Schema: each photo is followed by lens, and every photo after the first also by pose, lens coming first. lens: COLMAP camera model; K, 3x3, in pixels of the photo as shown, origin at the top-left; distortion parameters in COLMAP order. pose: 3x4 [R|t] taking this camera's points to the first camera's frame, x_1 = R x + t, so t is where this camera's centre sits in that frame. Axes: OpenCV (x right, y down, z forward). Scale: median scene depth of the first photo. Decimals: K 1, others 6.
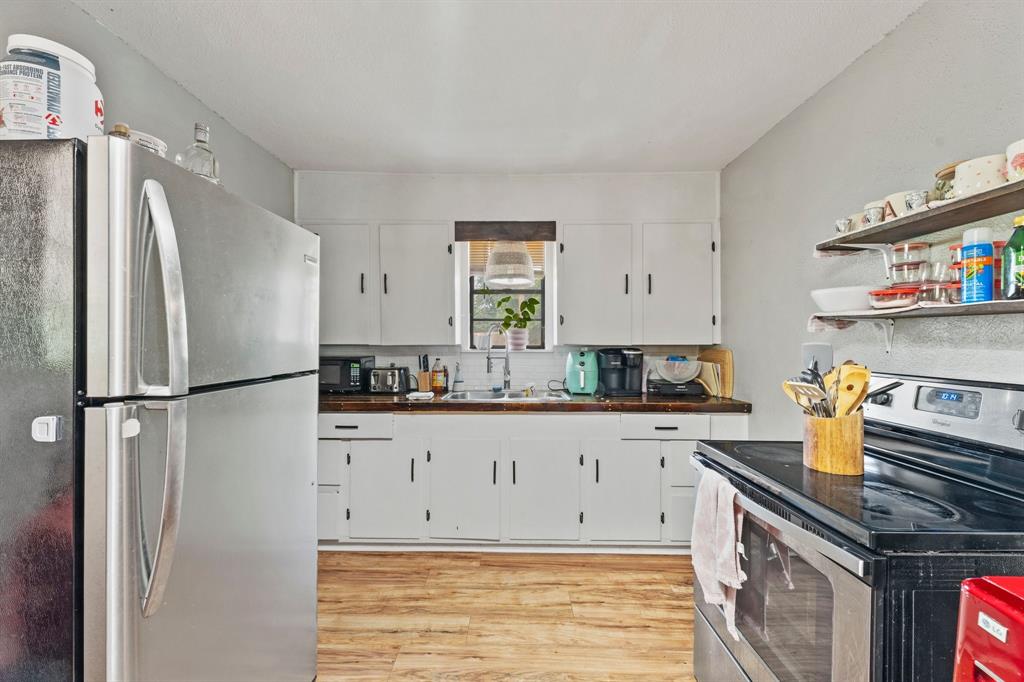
lens RADIAL K [[418.7, 0, 508.7], [0, 418.7, 338.4], [0, 0, 1]] dist [0.002190, -0.000225]
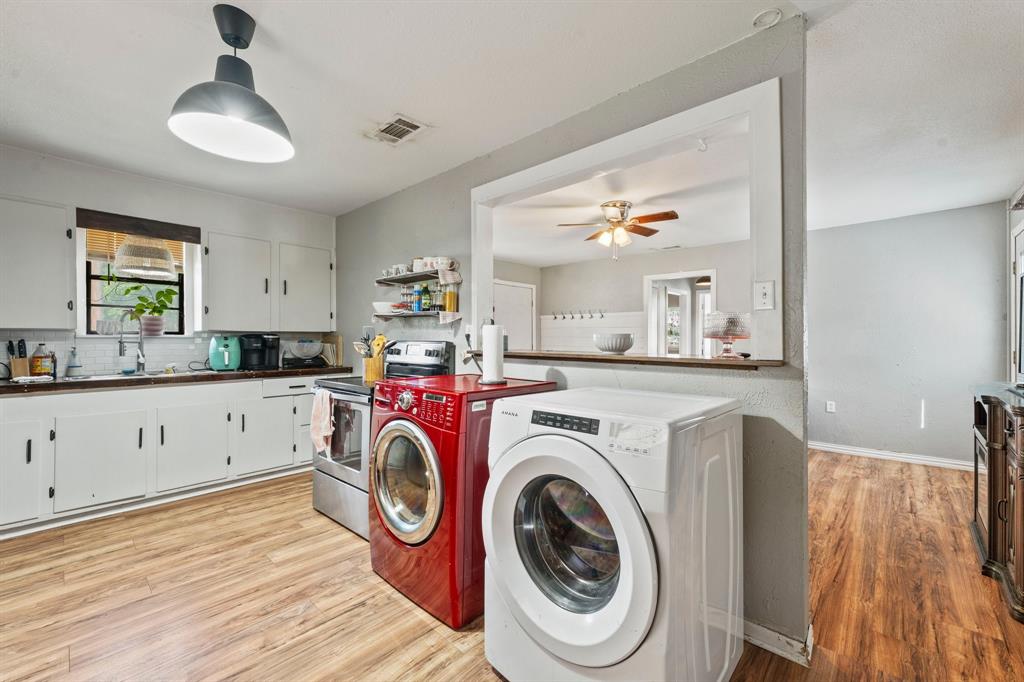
lens RADIAL K [[415.8, 0, 523.1], [0, 415.8, 339.7], [0, 0, 1]] dist [0.001514, 0.000032]
pose [[0.656944, -0.001370, 0.753938, -0.182218], [-0.006745, 0.999948, 0.007694, 0.026818], [-0.753909, -0.010140, 0.656901, -0.494215]]
